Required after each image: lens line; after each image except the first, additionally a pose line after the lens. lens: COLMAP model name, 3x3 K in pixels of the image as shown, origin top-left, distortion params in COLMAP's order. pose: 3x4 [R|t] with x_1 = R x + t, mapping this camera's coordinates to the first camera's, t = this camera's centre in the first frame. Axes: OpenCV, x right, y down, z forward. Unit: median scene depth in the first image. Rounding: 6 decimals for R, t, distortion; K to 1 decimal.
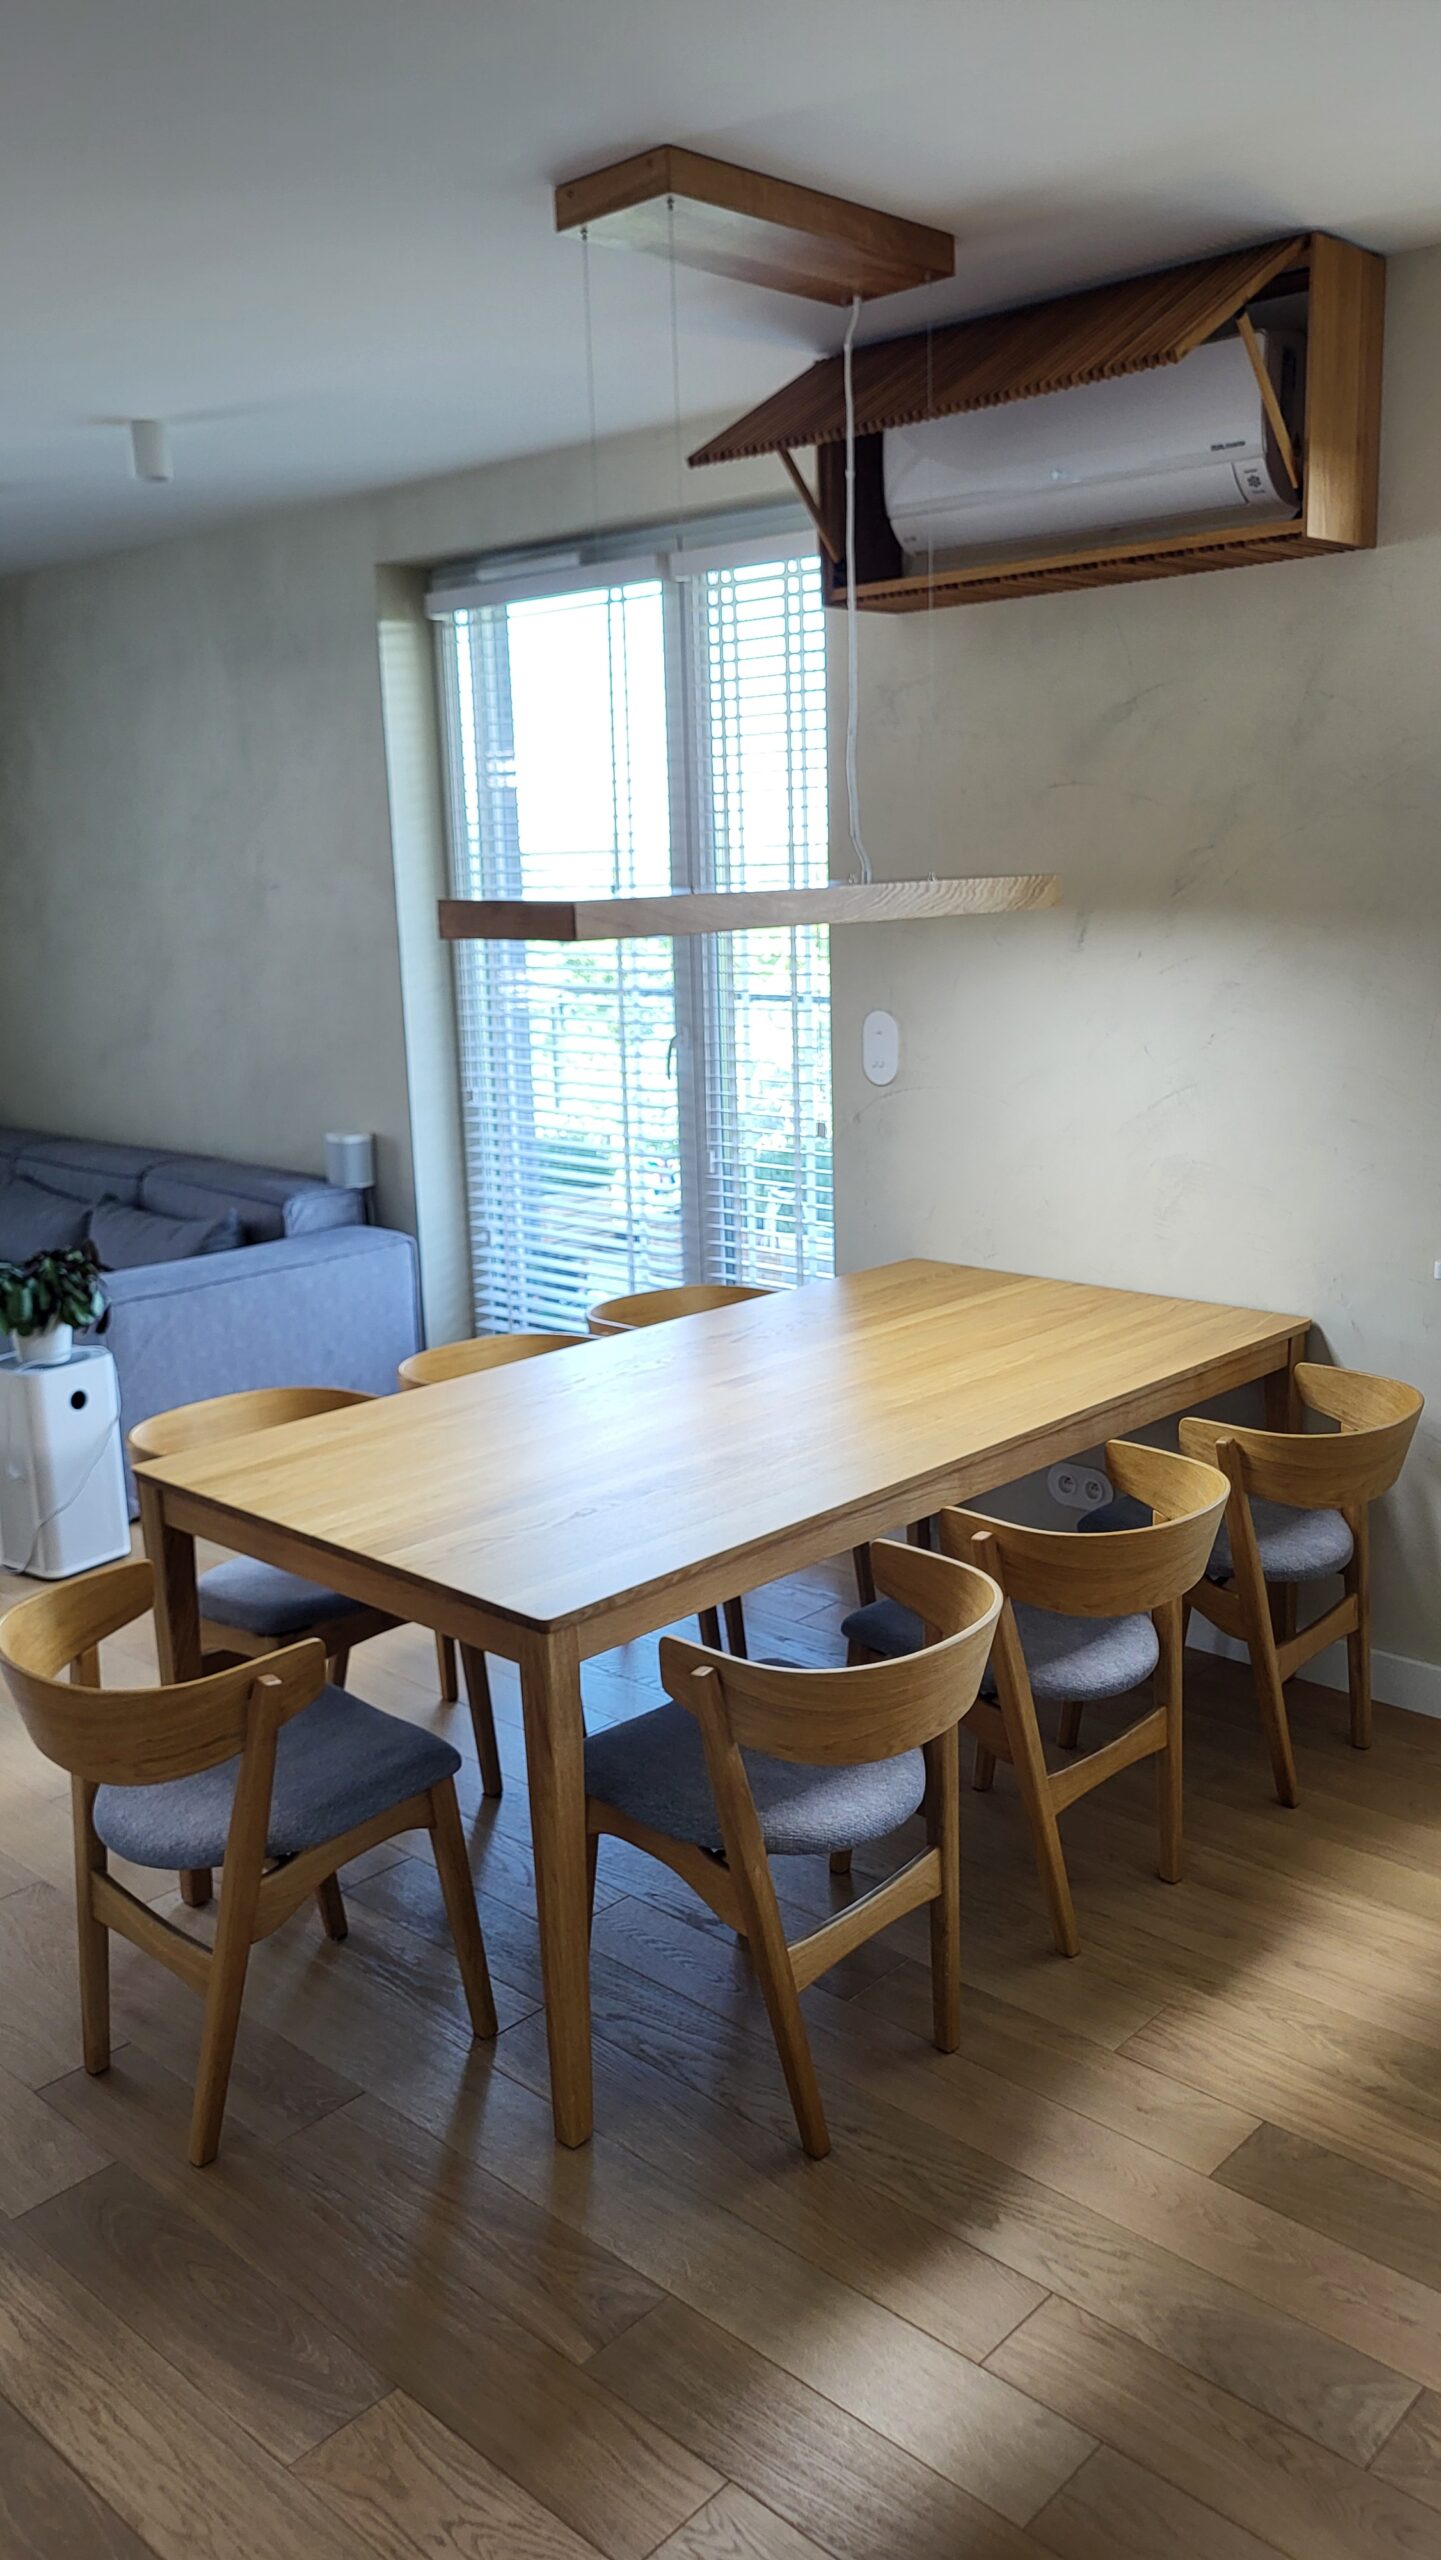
lens RADIAL K [[1948.0, 0, 711.5], [0, 1948.0, 1255.8], [0, 0, 1]] dist [0.004451, -0.001111]
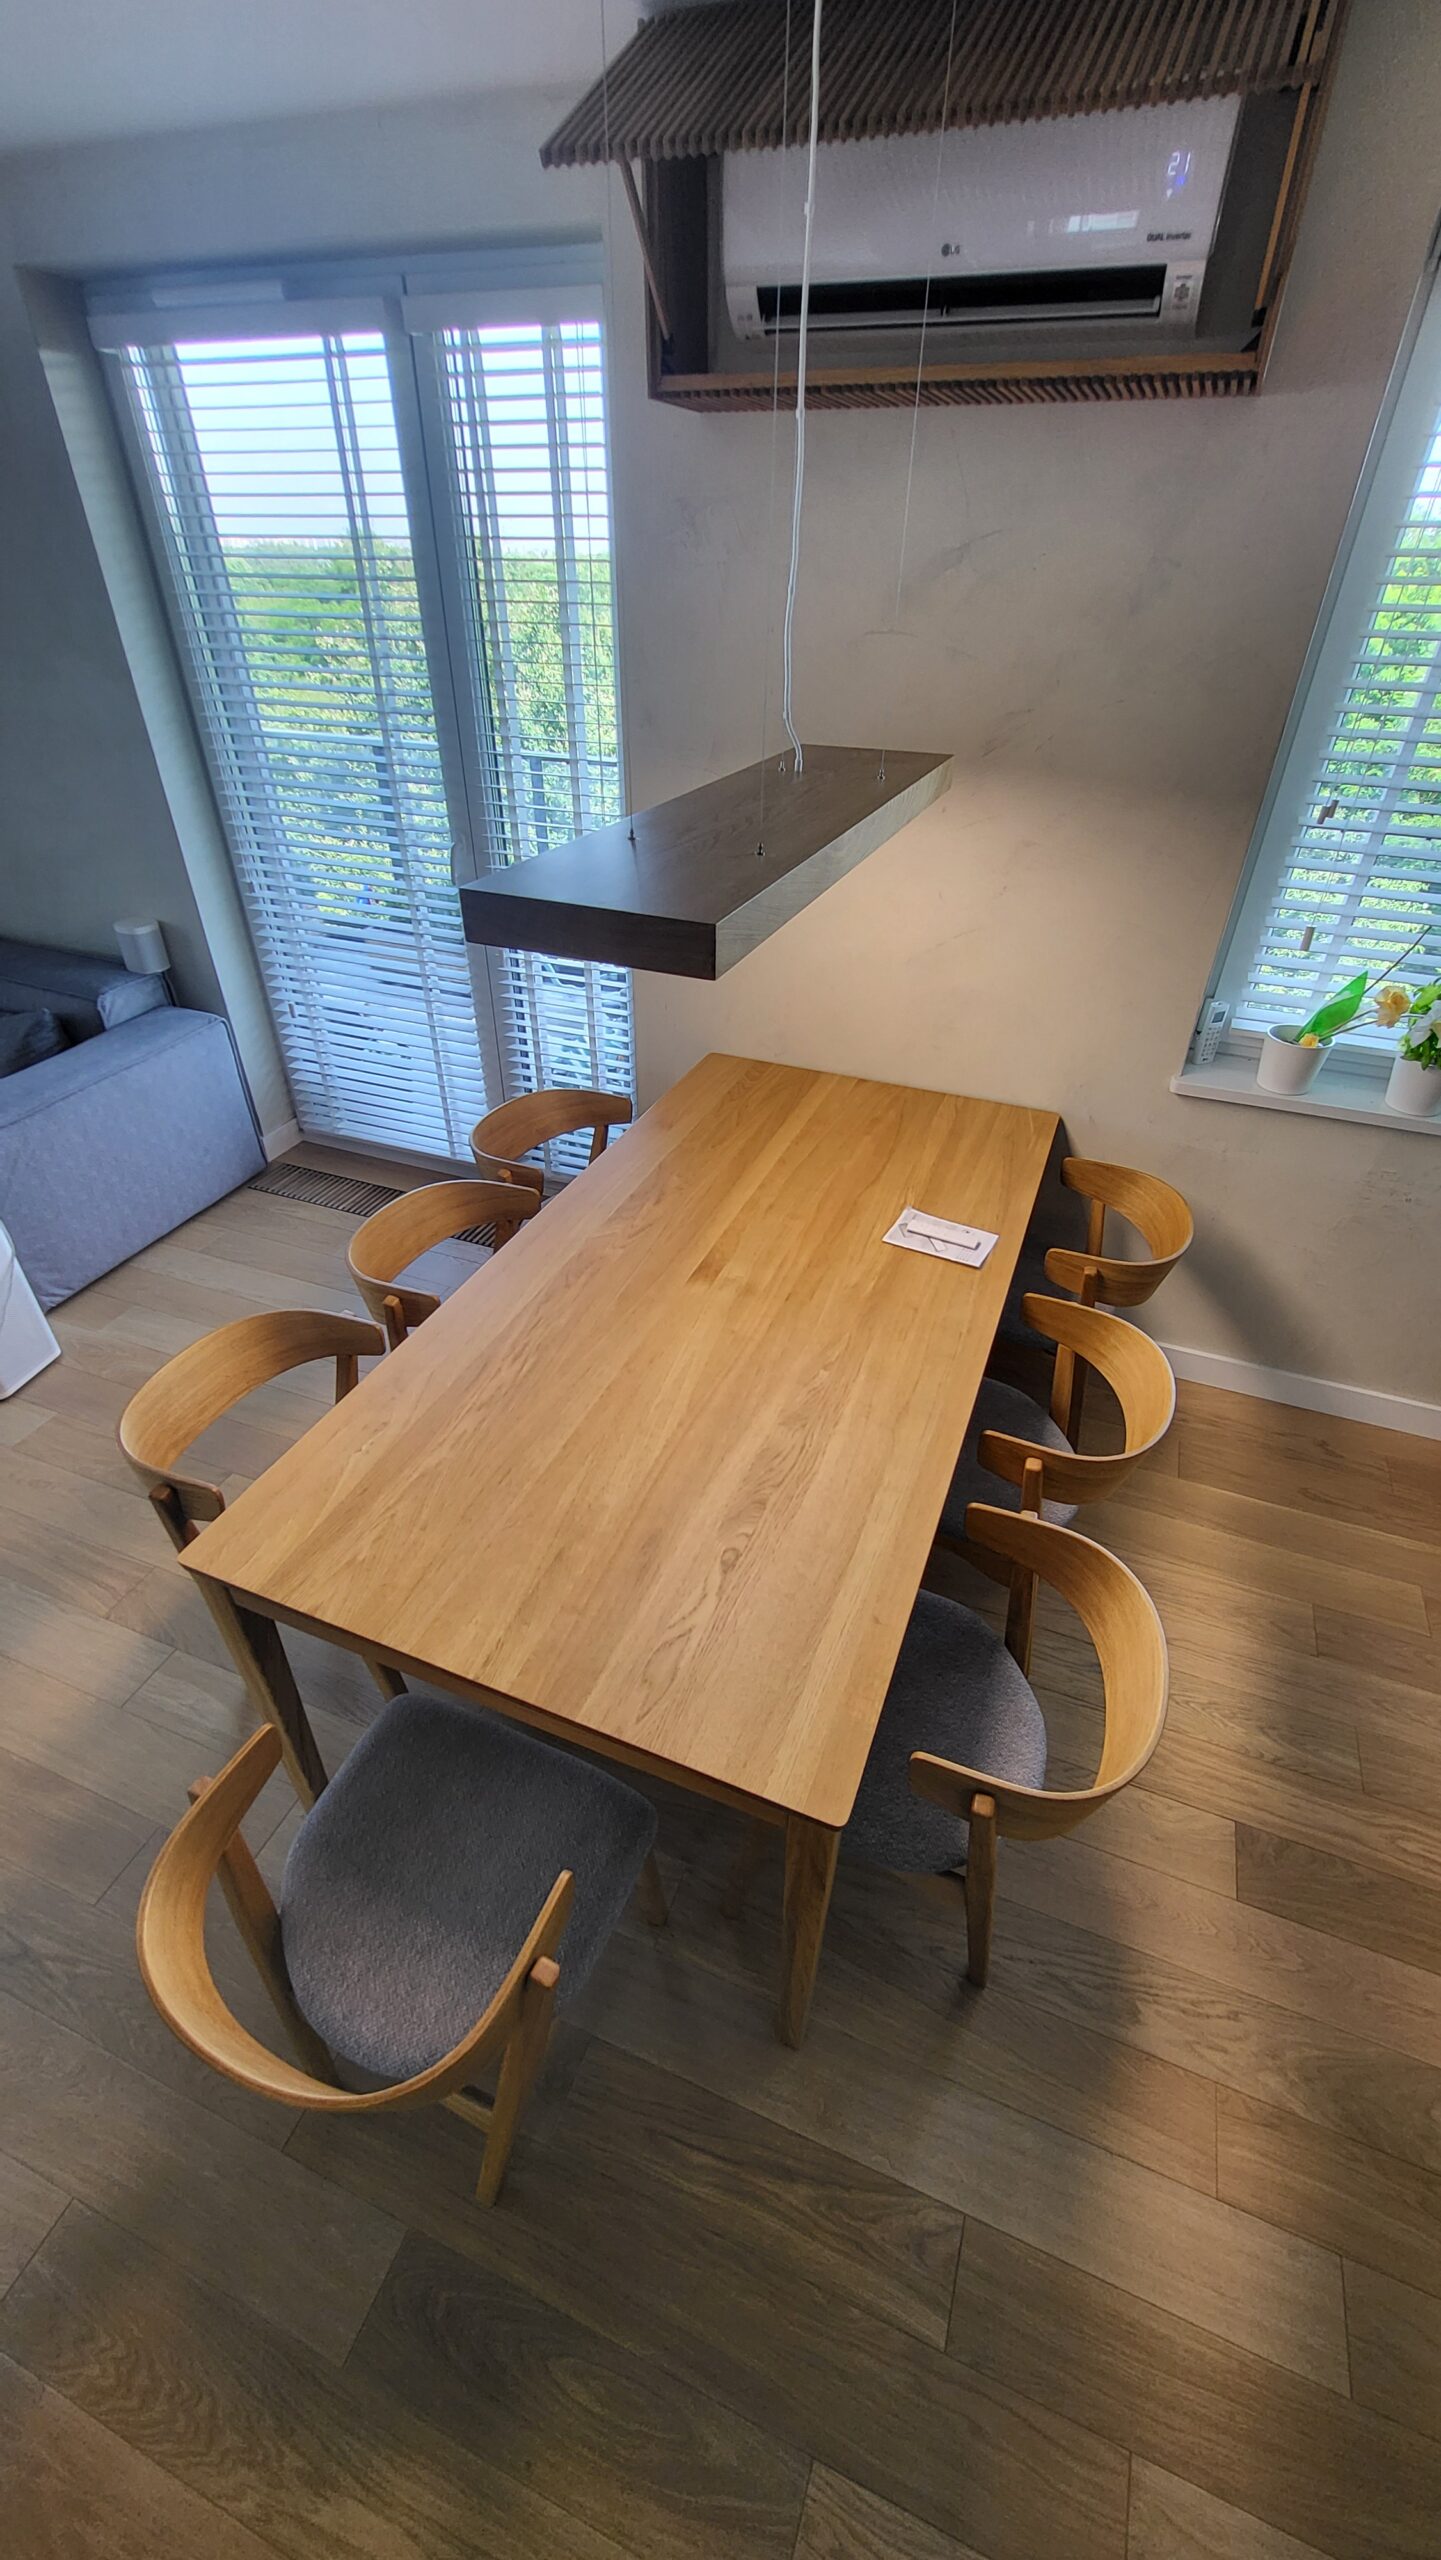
lens RADIAL K [[1000.5, 0, 717.3], [0, 1000.5, 1281.9], [0, 0, 1]] dist [-0.001328, -0.001970]
pose [[0.925580, -0.187760, 0.328707, -0.141200], [0.037022, 0.909062, 0.415014, -0.140247], [-0.376738, -0.371959, 0.848360, 0.409058]]
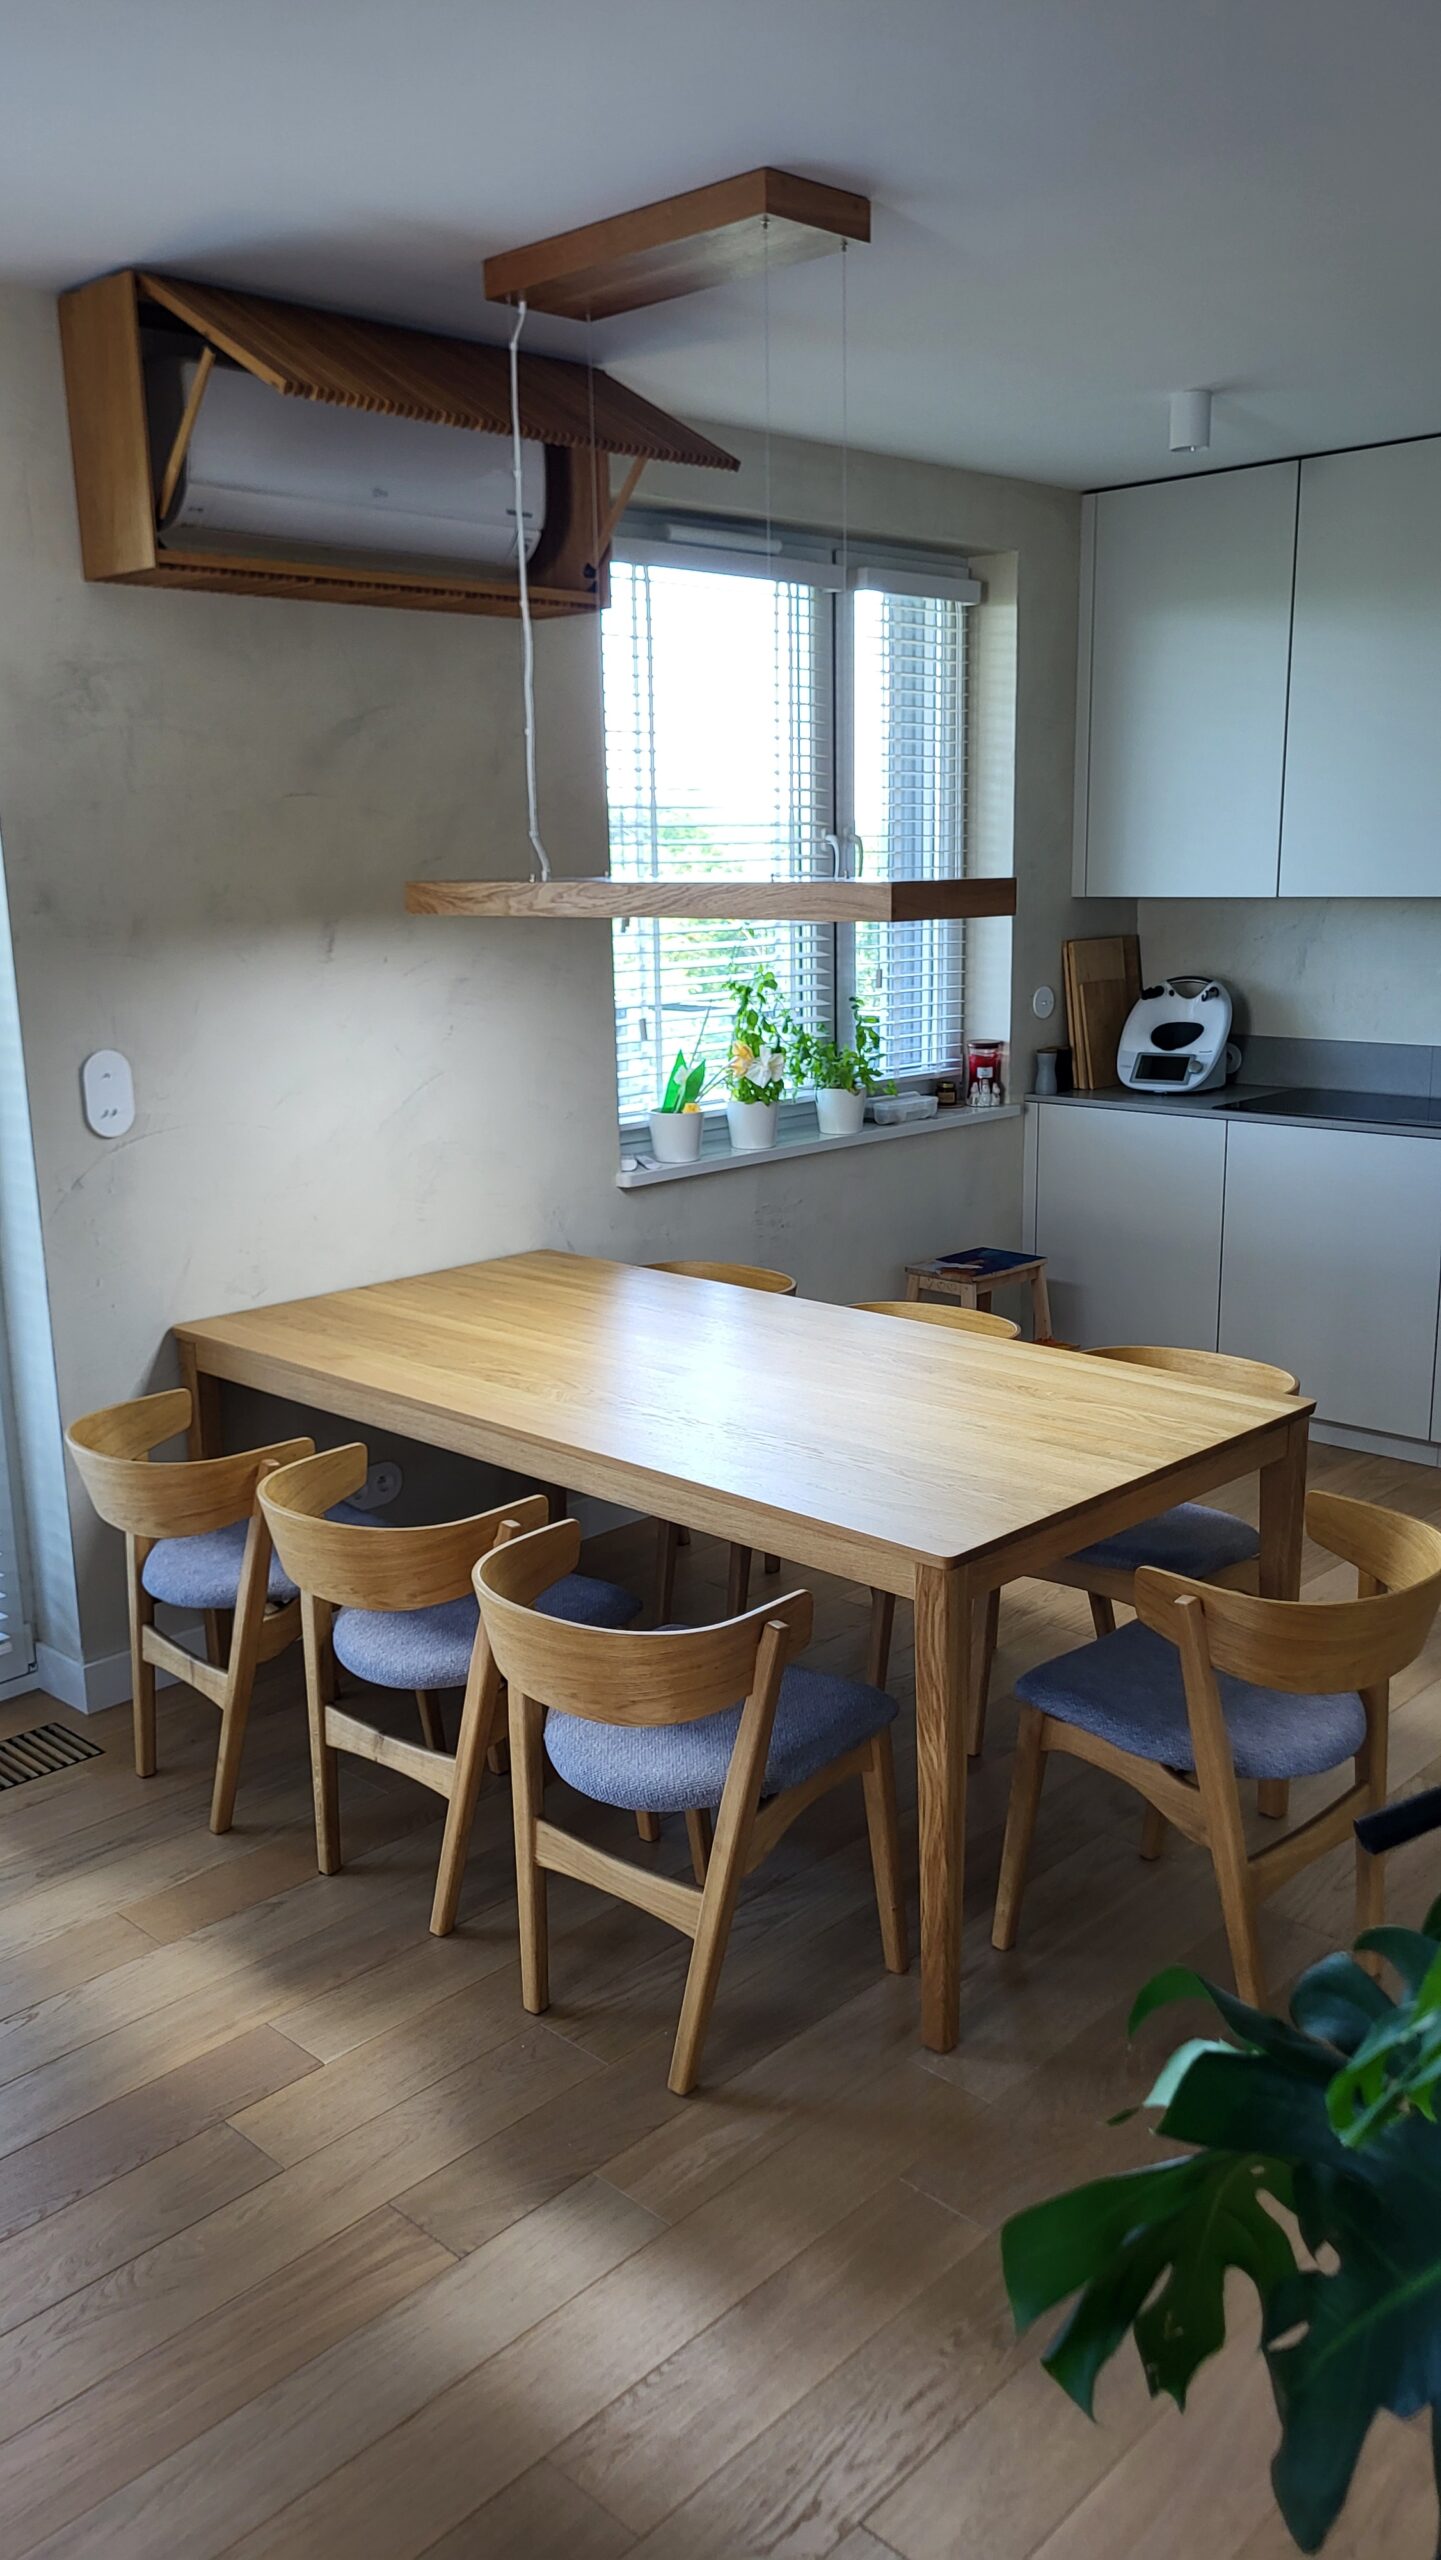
lens RADIAL K [[1948.0, 0, 712.7], [0, 1948.0, 1287.8], [0, 0, 1]] dist [0.004451, -0.001111]
pose [[0.008801, -0.194654, 0.980833, -0.789668], [0.215906, 0.958104, 0.188206, -0.134054], [-0.976374, 0.210112, 0.050459, 0.749782]]
